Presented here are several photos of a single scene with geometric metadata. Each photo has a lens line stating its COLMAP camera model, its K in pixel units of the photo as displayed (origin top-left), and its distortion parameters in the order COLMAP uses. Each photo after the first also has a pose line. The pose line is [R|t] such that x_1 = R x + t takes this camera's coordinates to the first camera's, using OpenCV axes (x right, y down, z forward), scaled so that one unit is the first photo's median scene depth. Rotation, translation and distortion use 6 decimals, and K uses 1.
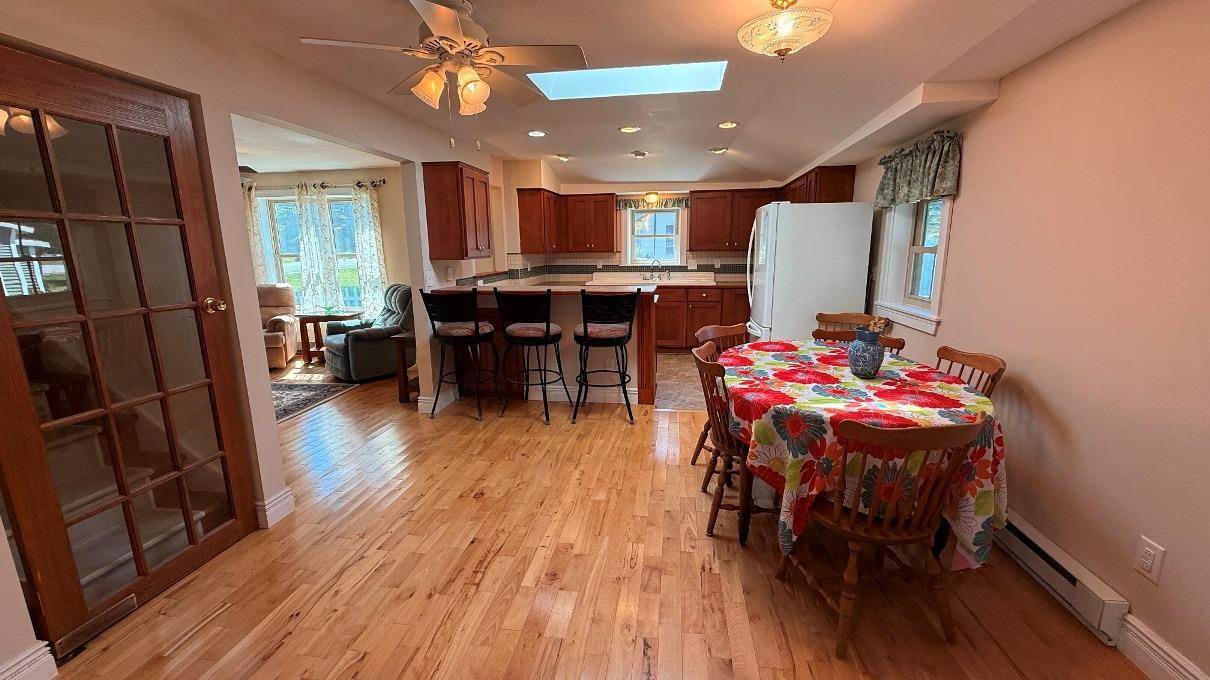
lens RADIAL K [[480.1, 0, 602.1], [0, 480.1, 342.1], [0, 0, 1]] dist [-0.000265, 0.000298]
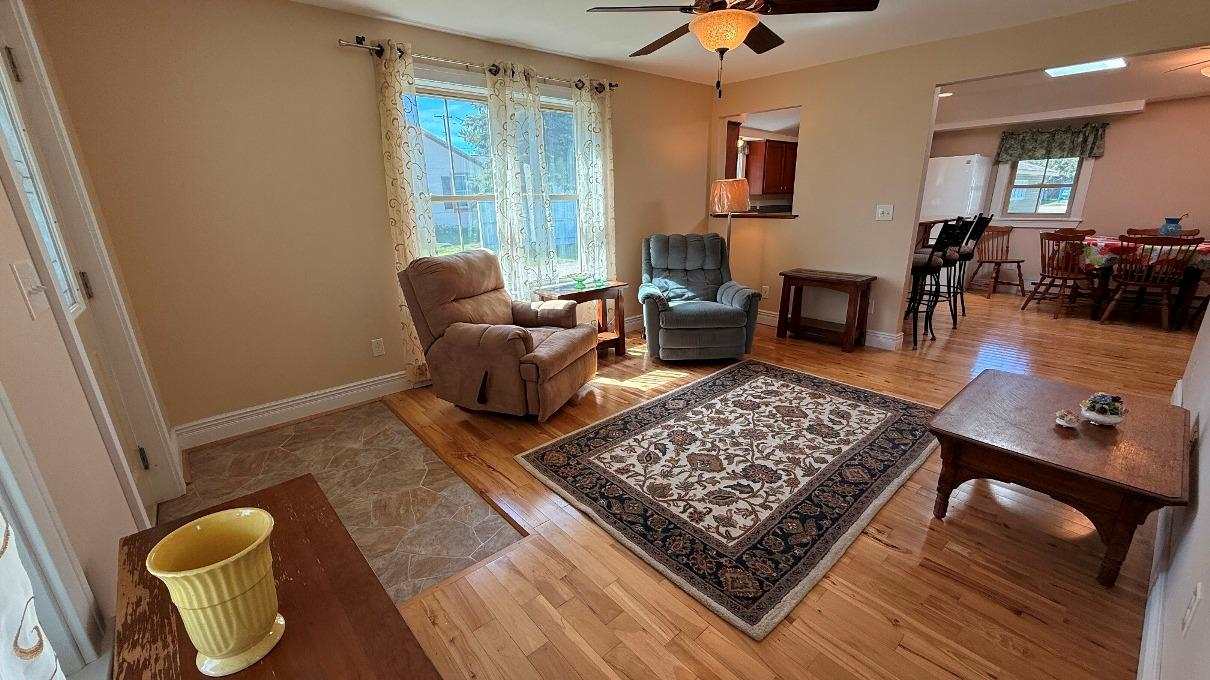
lens RADIAL K [[480.1, 0, 599.6], [0, 480.1, 345.1], [0, 0, 1]] dist [-0.000265, 0.000298]
pose [[0.650760, -0.223697, 0.725583, -1.067578], [0.158924, 0.974578, 0.157927, -0.084753], [-0.742465, 0.012540, 0.669767, 0.561506]]
